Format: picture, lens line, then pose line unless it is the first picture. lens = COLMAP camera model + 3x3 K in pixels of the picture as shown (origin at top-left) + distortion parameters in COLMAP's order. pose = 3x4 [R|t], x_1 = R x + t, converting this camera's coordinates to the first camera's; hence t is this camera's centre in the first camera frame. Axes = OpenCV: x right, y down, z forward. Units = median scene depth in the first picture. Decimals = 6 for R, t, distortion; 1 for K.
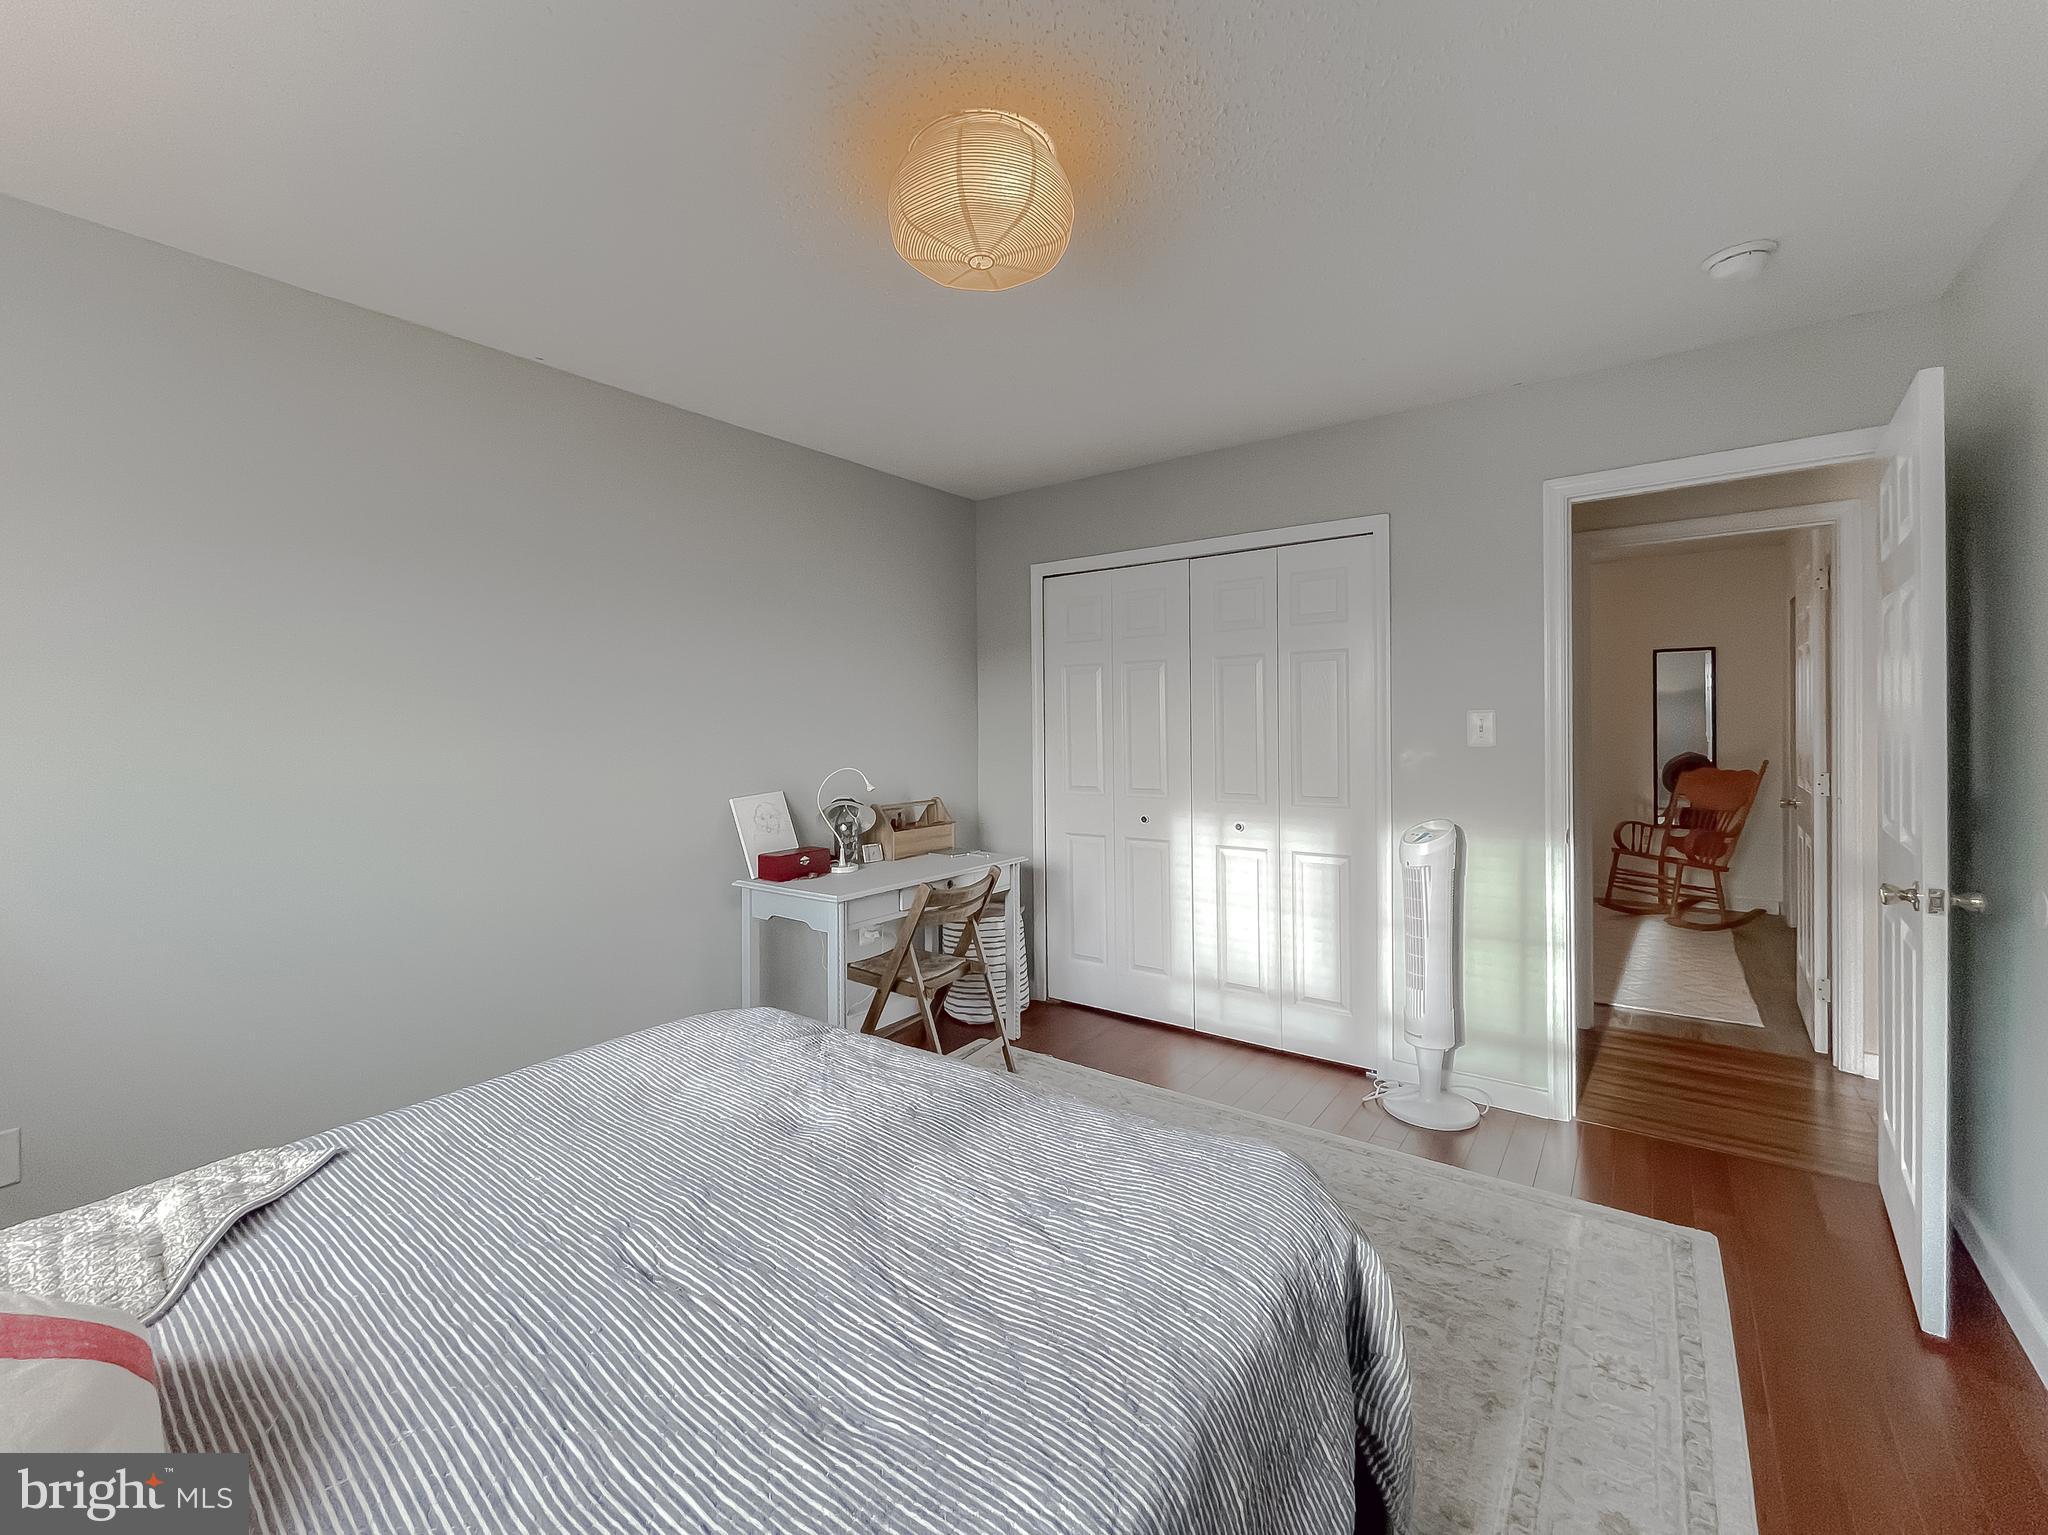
lens RADIAL K [[834.5, 0, 1026.4], [0, 834.5, 729.6], [0, 0, 1]] dist [-0.002366, -0.000398]
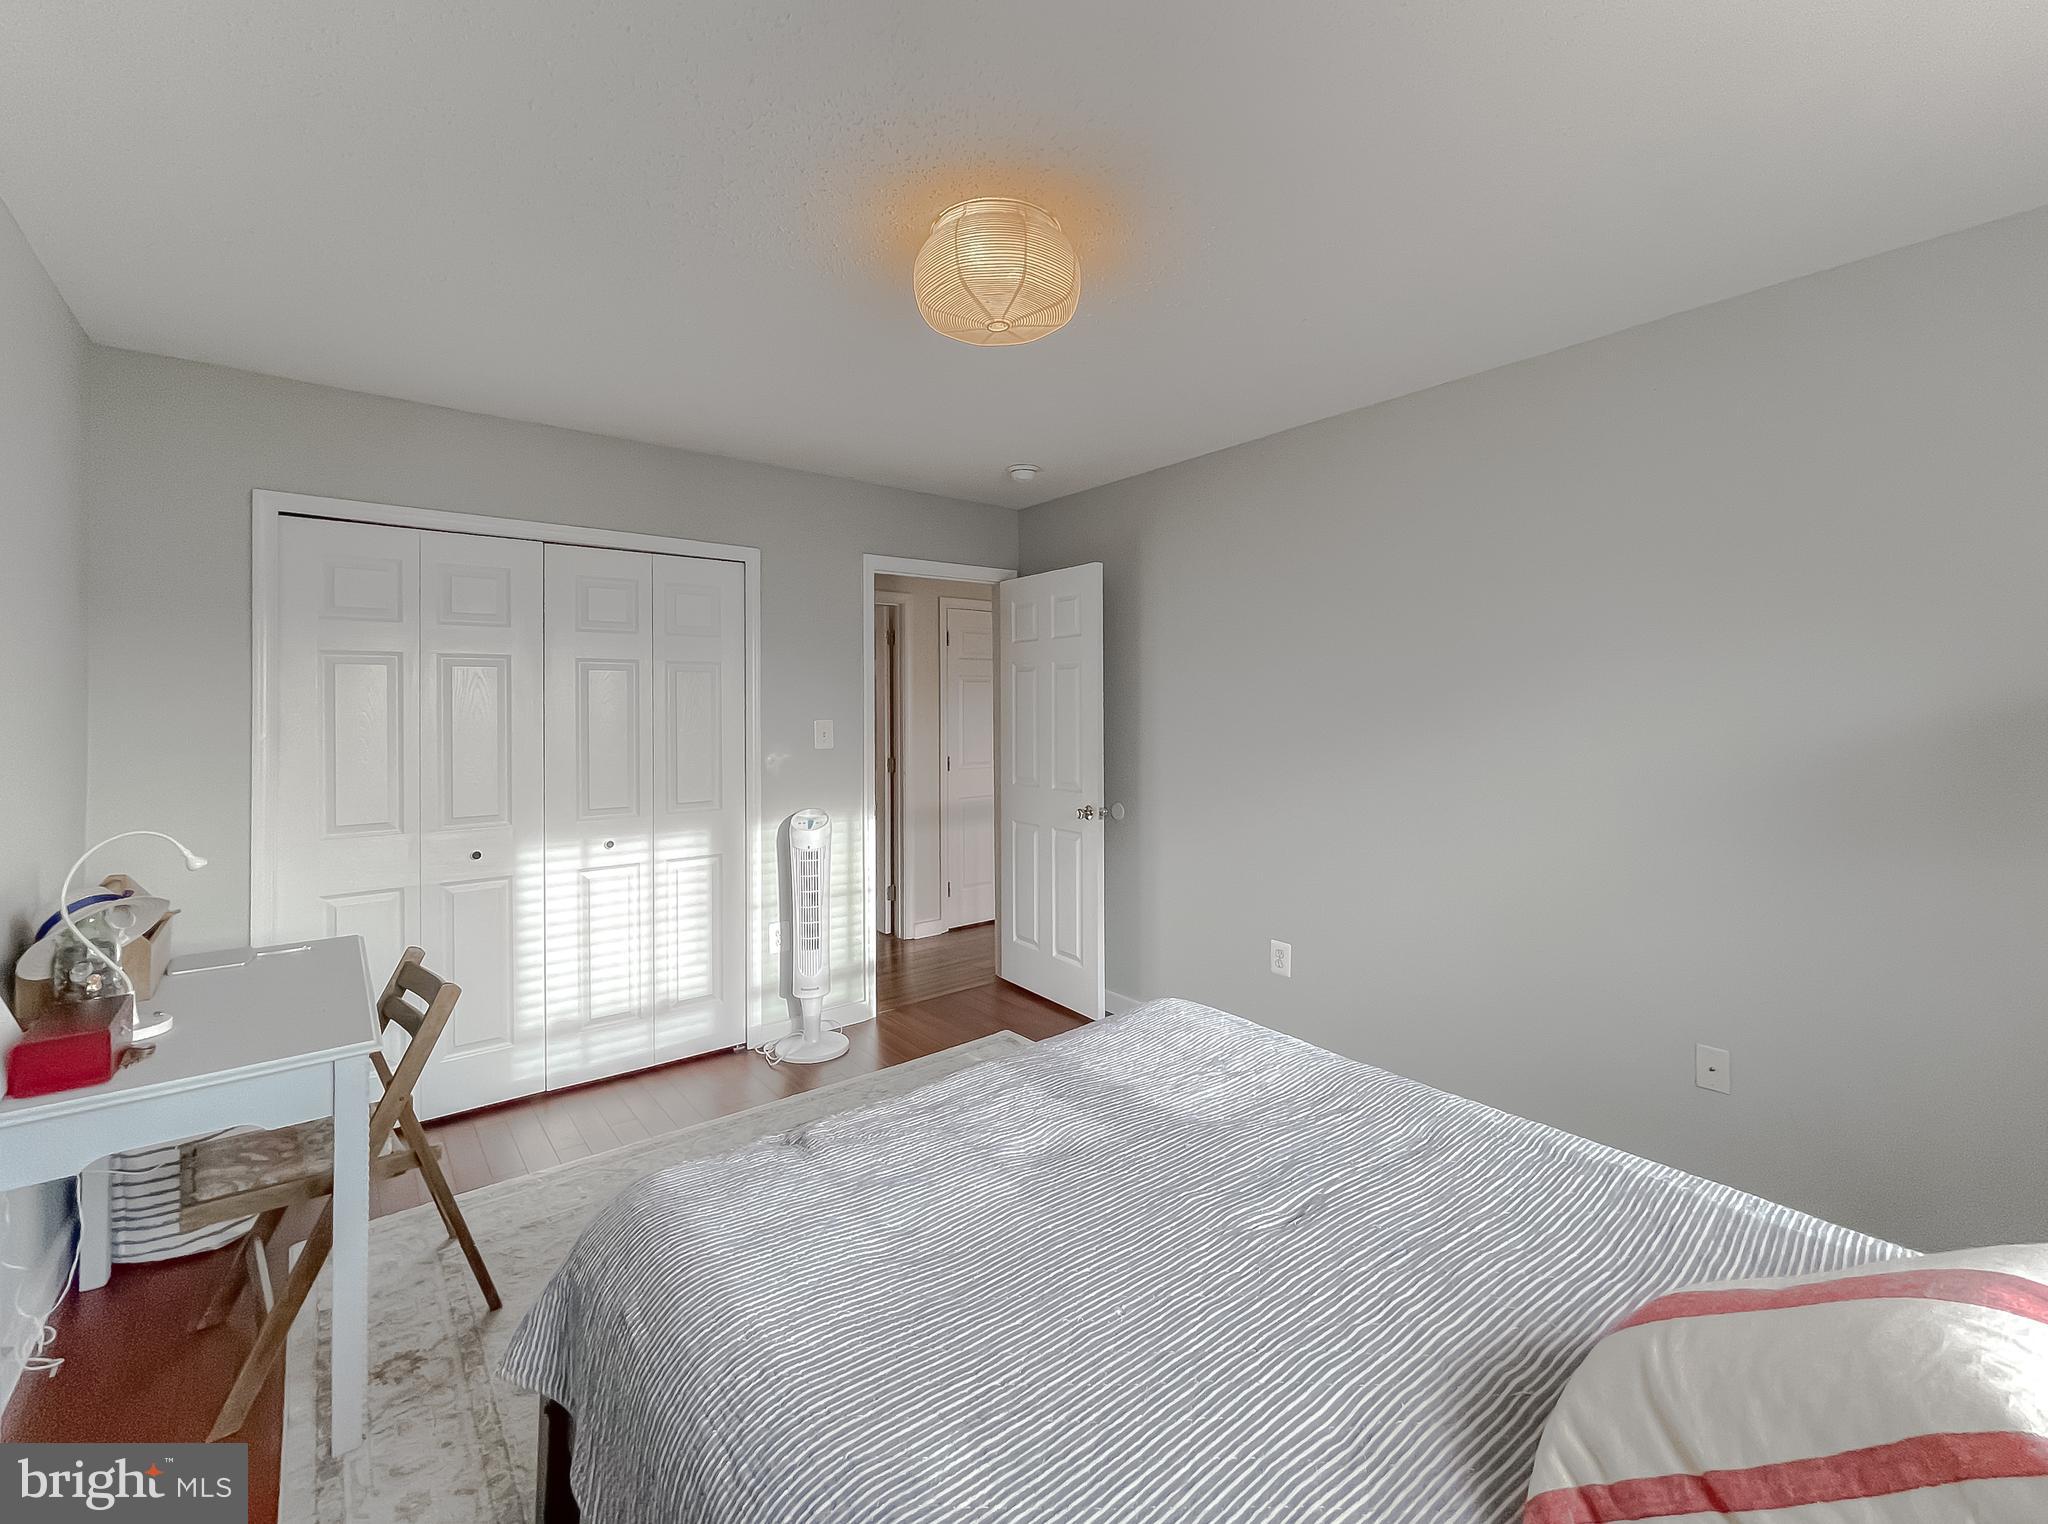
lens RADIAL K [[821.2, 0, 1022.2], [0, 821.2, 704.2], [0, 0, 1]] dist [-0.000011, 0.000141]
pose [[0.290562, 0.017706, 0.956692, -0.538899], [0.009555, 0.999725, -0.021405, -0.016287], [-0.956808, 0.015361, 0.290313, 0.325170]]
